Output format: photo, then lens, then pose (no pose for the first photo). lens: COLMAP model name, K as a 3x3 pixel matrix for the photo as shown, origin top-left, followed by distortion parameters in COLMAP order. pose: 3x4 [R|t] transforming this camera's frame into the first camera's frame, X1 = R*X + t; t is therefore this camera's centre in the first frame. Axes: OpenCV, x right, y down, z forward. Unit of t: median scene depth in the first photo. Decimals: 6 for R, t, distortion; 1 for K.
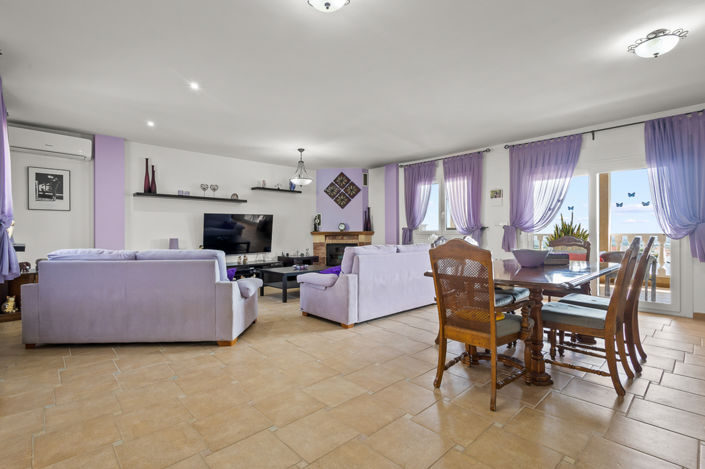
lens RADIAL K [[332.6, 0, 354.1], [0, 332.6, 229.4], [0, 0, 1]] dist [0.001375, 0.000147]
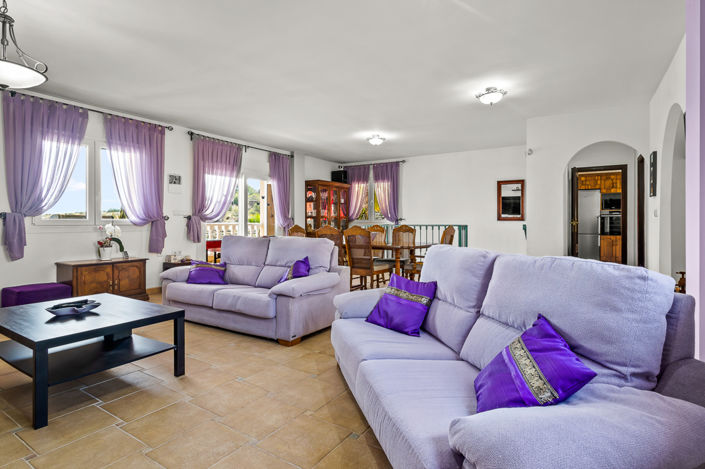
lens RADIAL K [[332.6, 0, 354.1], [0, 332.6, 229.4], [0, 0, 1]] dist [0.001375, 0.000147]
pose [[-0.225012, -0.010522, 0.974299, -0.503088], [0.001243, 0.999938, 0.011086, 0.016131], [-0.974355, 0.003705, -0.224985, 0.666061]]
